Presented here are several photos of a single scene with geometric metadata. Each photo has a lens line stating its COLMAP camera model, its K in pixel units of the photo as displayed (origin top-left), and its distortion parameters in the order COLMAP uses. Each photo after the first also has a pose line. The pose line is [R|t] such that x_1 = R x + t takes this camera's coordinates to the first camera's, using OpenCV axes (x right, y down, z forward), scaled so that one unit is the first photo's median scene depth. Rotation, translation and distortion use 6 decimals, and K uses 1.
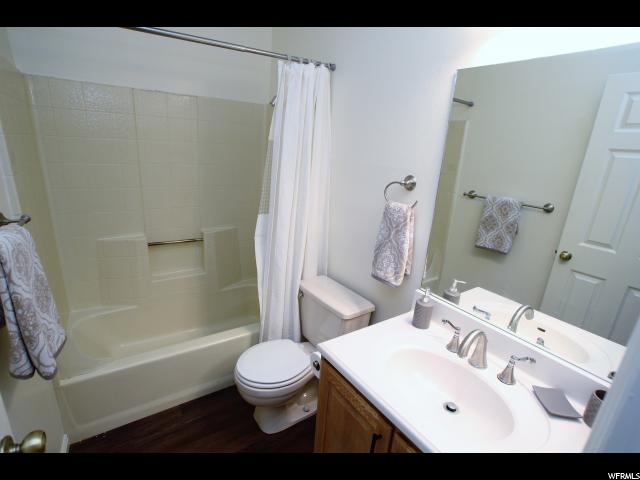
lens RADIAL K [[319.0, 0, 319.7], [0, 319.0, 244.0], [0, 0, 1]] dist [-0.068132, 0.028886]
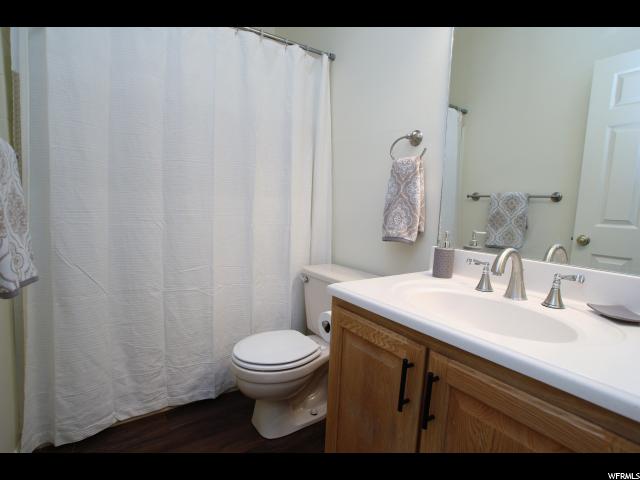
lens RADIAL K [[319.0, 0, 319.7], [0, 319.0, 244.0], [0, 0, 1]] dist [-0.068132, 0.028886]
pose [[0.999705, -0.024179, 0.002100, -0.021961], [0.024152, 0.982576, -0.184283, 0.292083], [0.002392, 0.184280, 0.982871, 0.099356]]
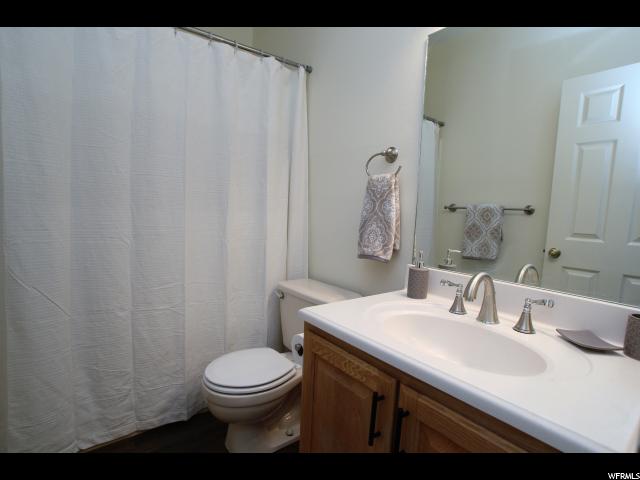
lens RADIAL K [[319.0, 0, 319.7], [0, 319.0, 244.0], [0, 0, 1]] dist [-0.068132, 0.028886]
pose [[0.998052, -0.024949, 0.057190, 0.002564], [0.035687, 0.980109, -0.195225, 0.249781], [-0.051182, 0.196886, 0.979090, 0.109328]]
